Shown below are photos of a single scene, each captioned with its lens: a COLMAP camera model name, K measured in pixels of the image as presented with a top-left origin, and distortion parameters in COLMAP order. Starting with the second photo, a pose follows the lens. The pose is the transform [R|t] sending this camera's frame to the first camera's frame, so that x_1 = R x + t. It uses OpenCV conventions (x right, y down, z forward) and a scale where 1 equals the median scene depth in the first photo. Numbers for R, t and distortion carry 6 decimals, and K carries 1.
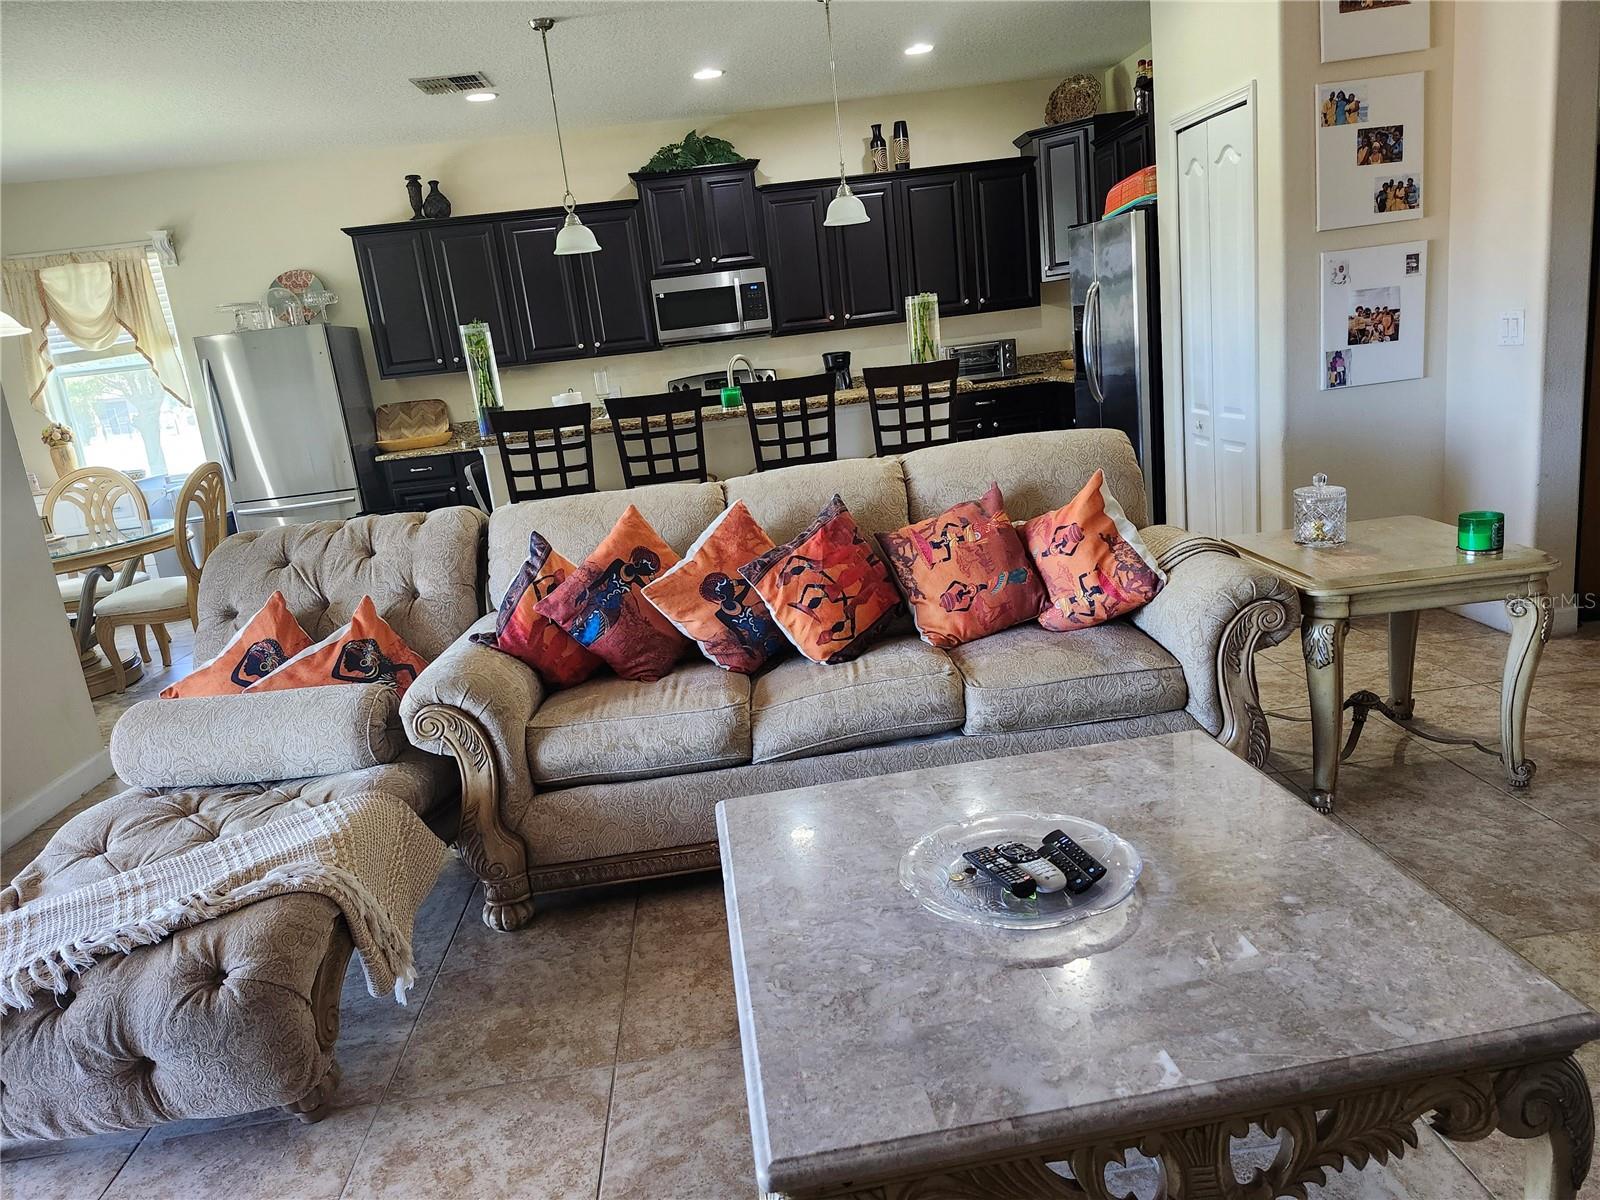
lens RADIAL K [[1113.2, 0, 800.0], [0, 1113.2, 600.0], [0, 0, 1]] dist [0.065995, -0.007067]
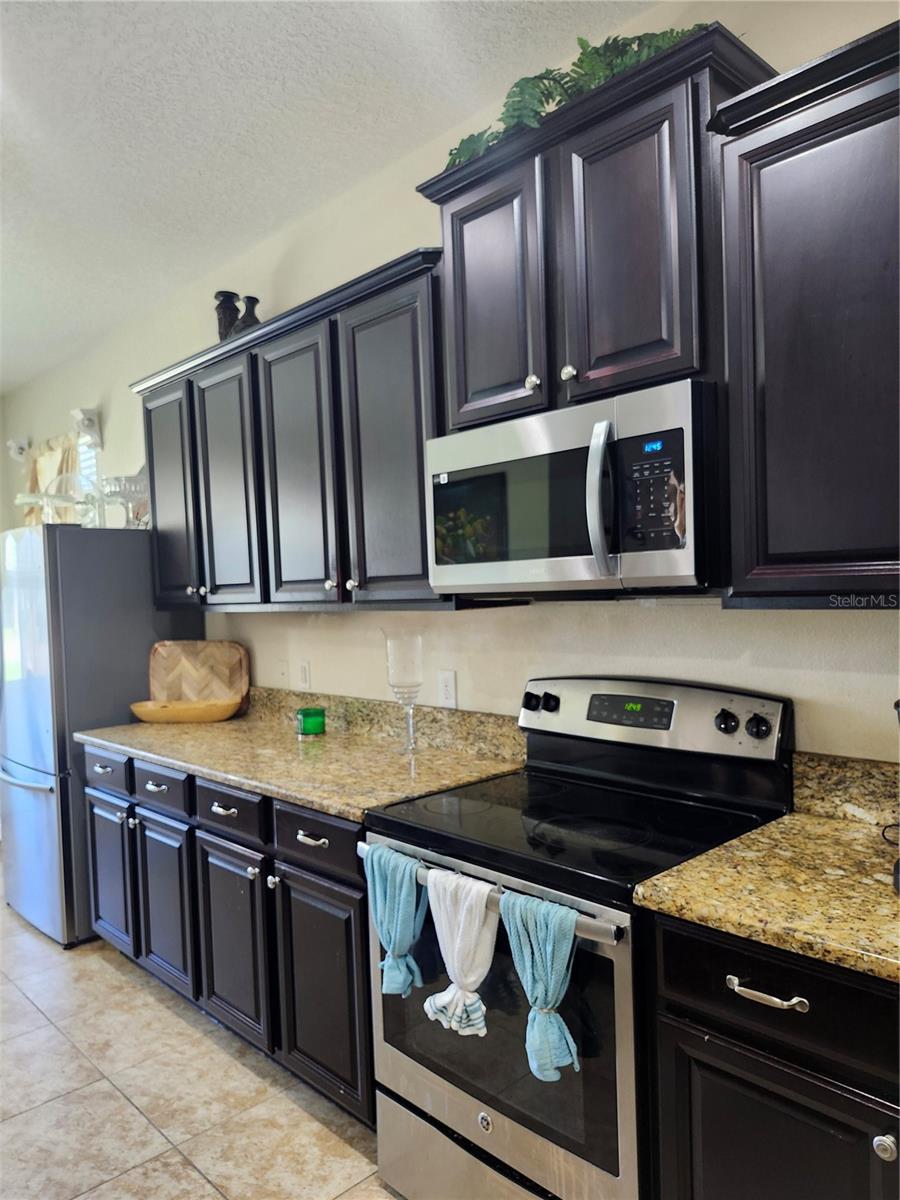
lens RADIAL K [[834.9, 0, 445.4], [0, 834.9, 612.3], [0, 0, 1]] dist [0.065995, -0.007067]
pose [[0.635771, 0.116539, -0.763029, 0.102398], [-0.207408, 0.977973, -0.023448, -0.219222], [0.743490, 0.173166, 0.645939, 0.819964]]
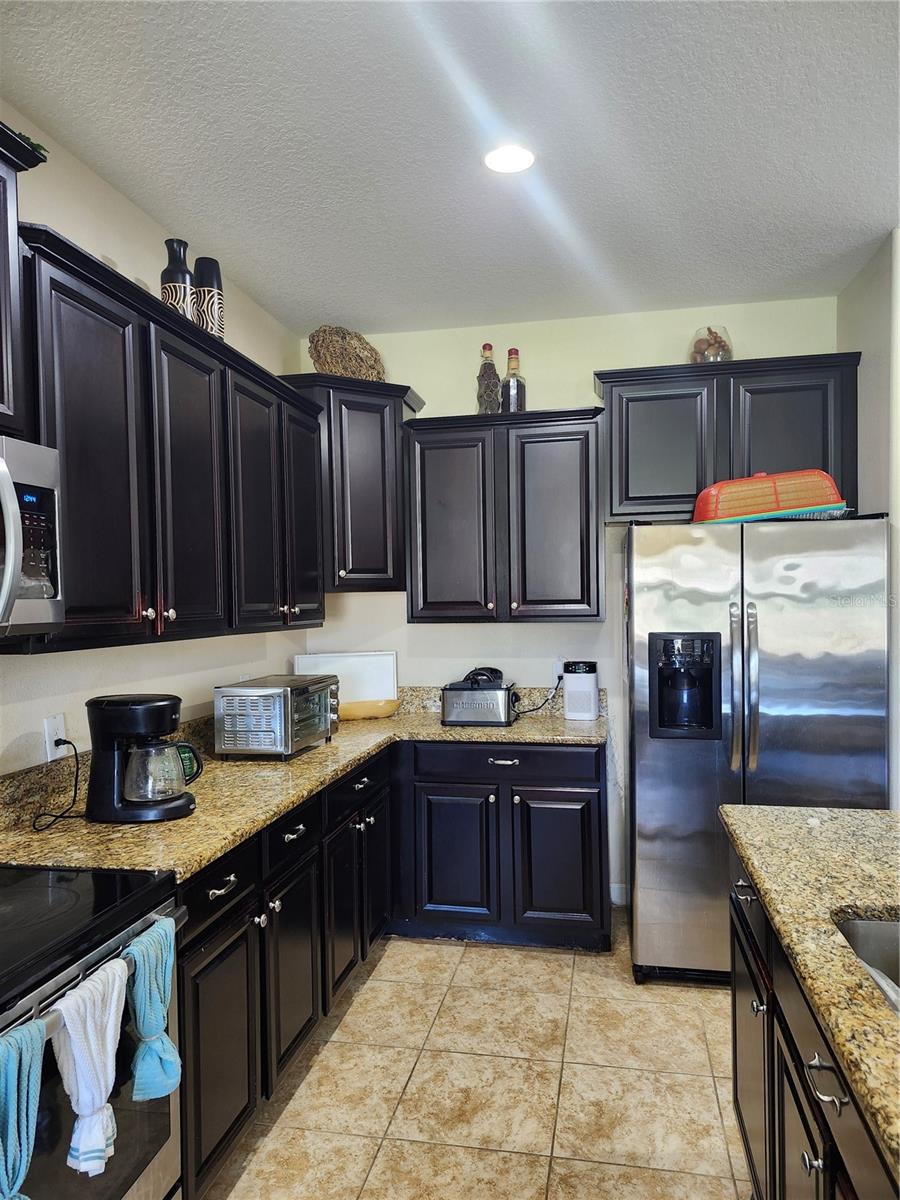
lens RADIAL K [[834.9, 0, 445.4], [0, 834.9, 612.3], [0, 0, 1]] dist [0.065995, -0.007067]
pose [[0.281254, 0.093226, 0.955094, -0.234036], [0.204788, 0.966512, -0.154646, -0.188222], [-0.937528, 0.239087, 0.252743, 0.839579]]
